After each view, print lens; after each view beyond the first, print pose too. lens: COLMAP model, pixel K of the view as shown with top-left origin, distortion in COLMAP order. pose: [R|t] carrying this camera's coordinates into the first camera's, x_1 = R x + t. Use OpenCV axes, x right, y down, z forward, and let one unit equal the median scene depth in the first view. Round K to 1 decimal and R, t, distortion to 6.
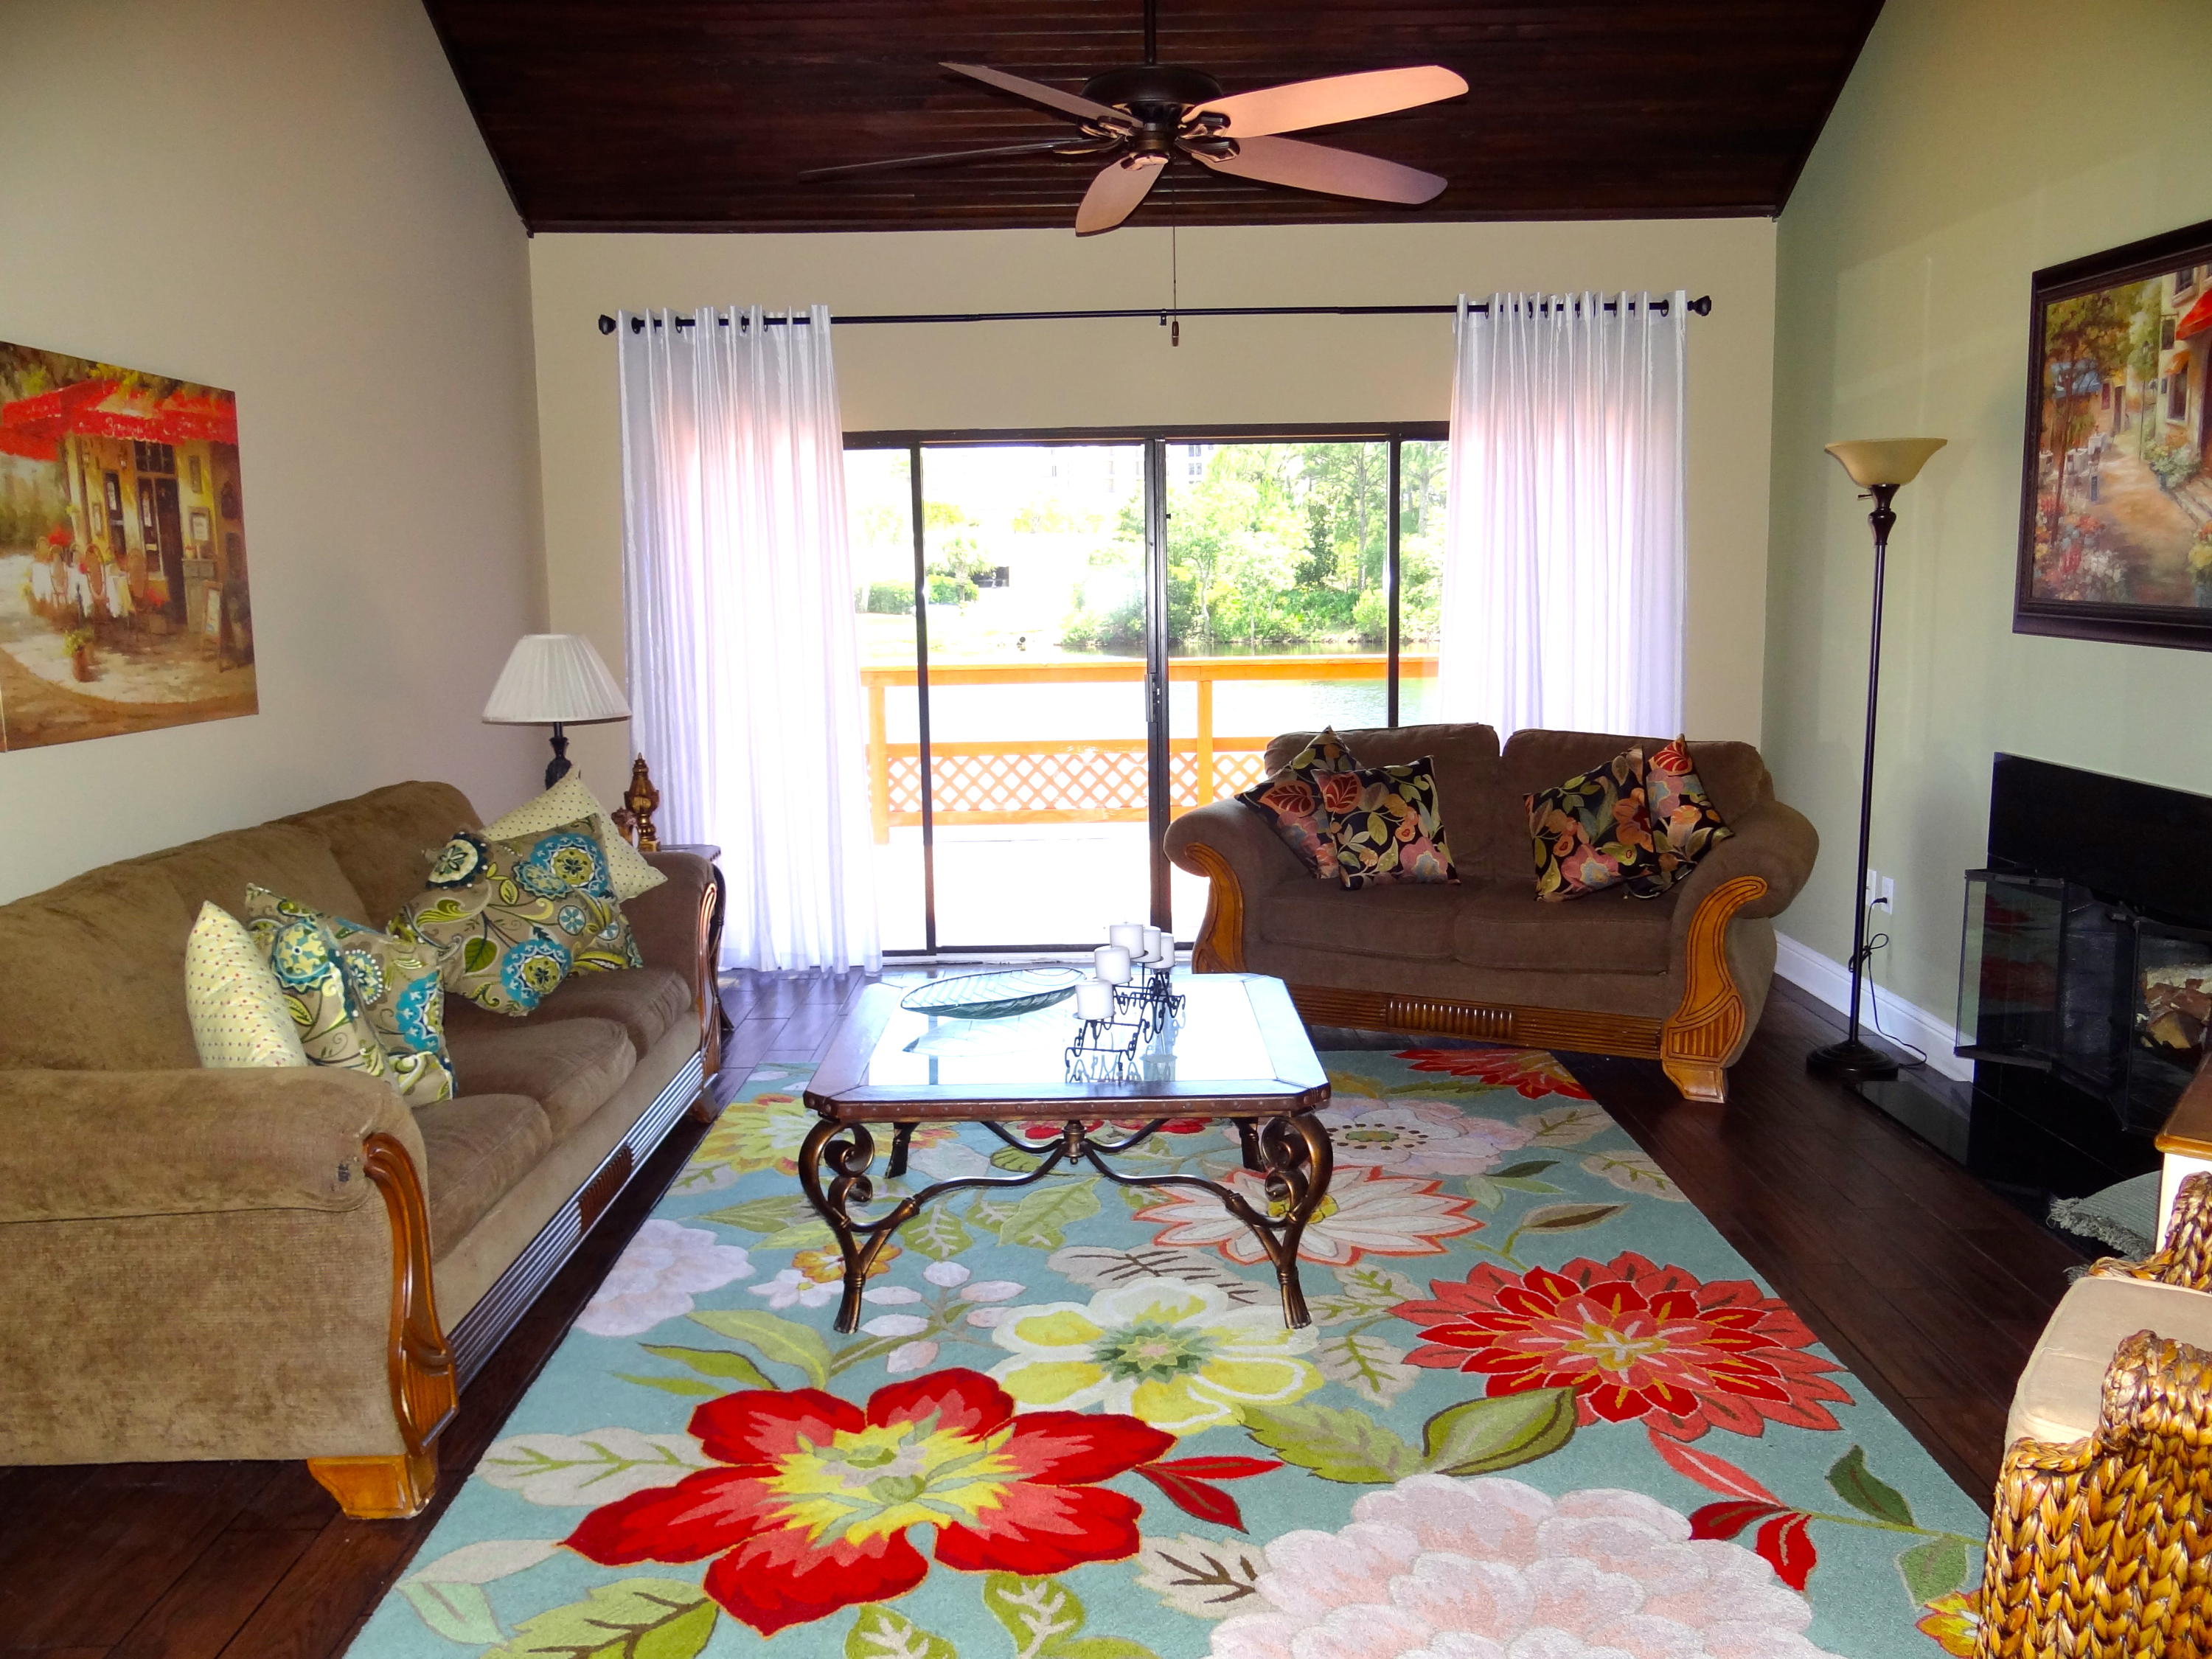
lens RADIAL K [[1755.5, 0, 1104.8], [0, 1755.5, 818.7], [0, 0, 1]] dist [0.001617, -0.002810]
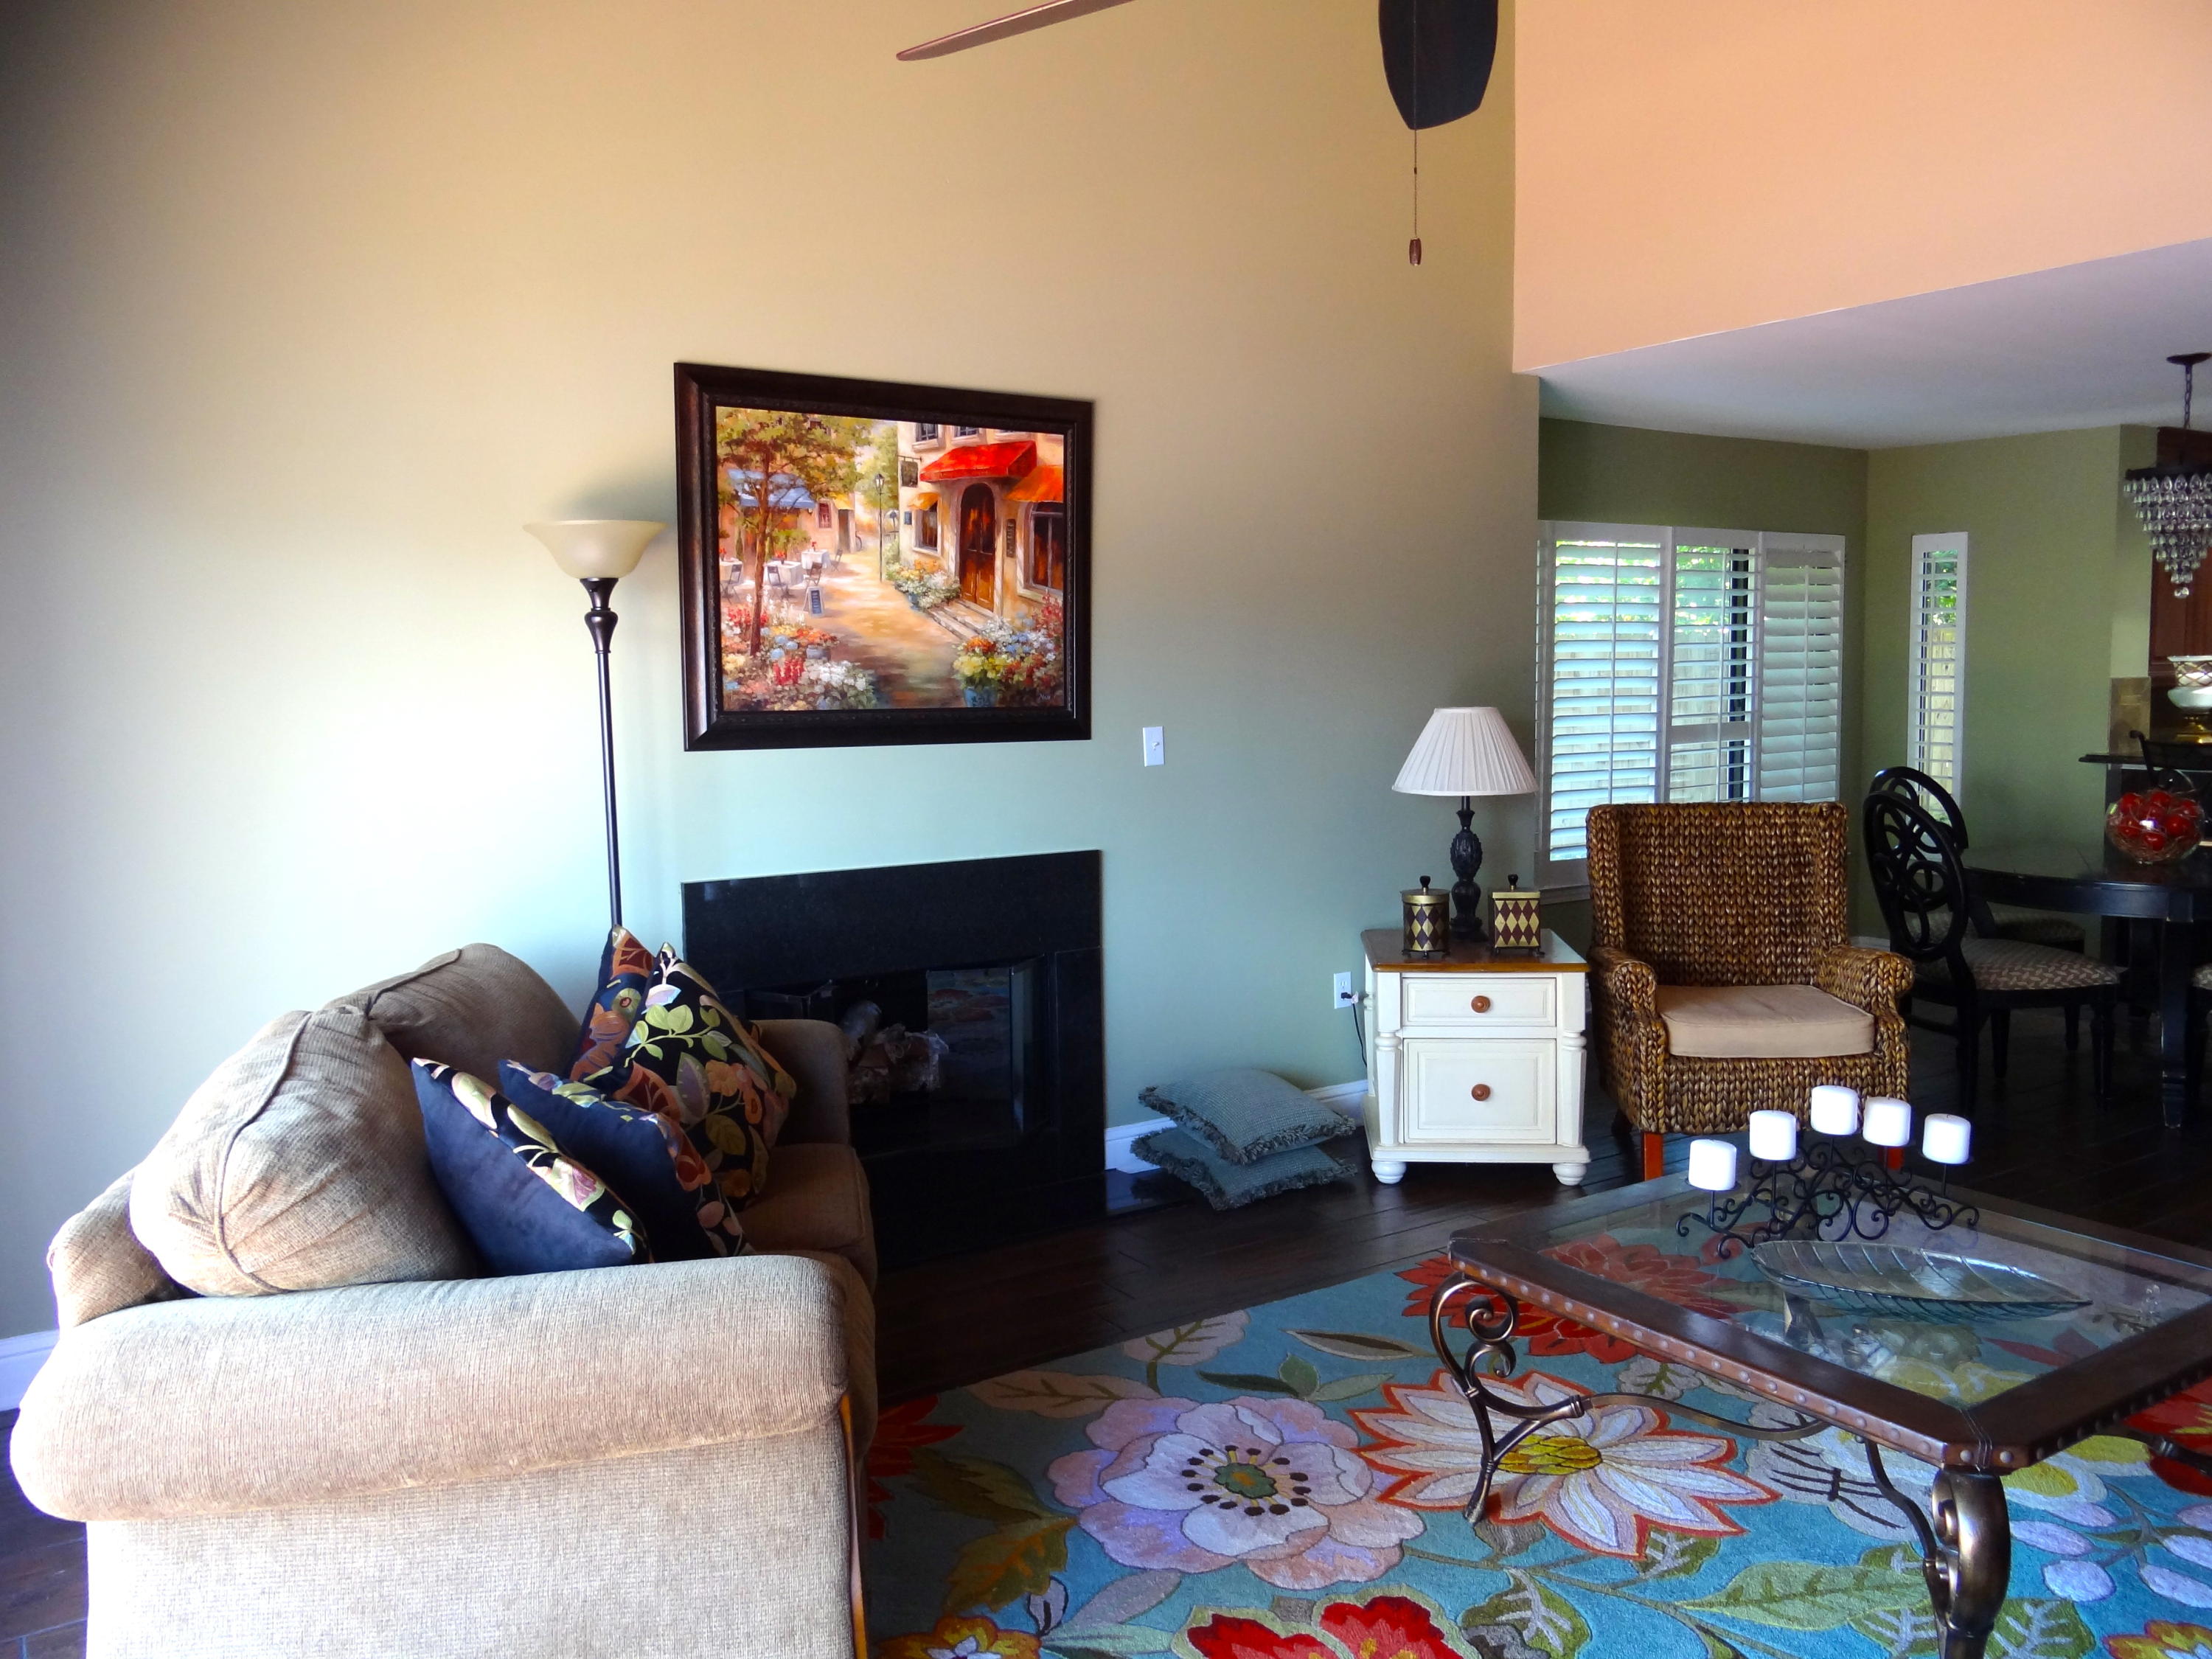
lens RADIAL K [[1755.5, 0, 1115.9], [0, 1755.5, 808.4], [0, 0, 1]] dist [0.001617, -0.002810]
pose [[-0.554470, -0.051205, 0.830627, -0.438701], [0.137959, 0.978639, 0.152421, -0.220619], [-0.820689, 0.199106, -0.535562, 1.564149]]
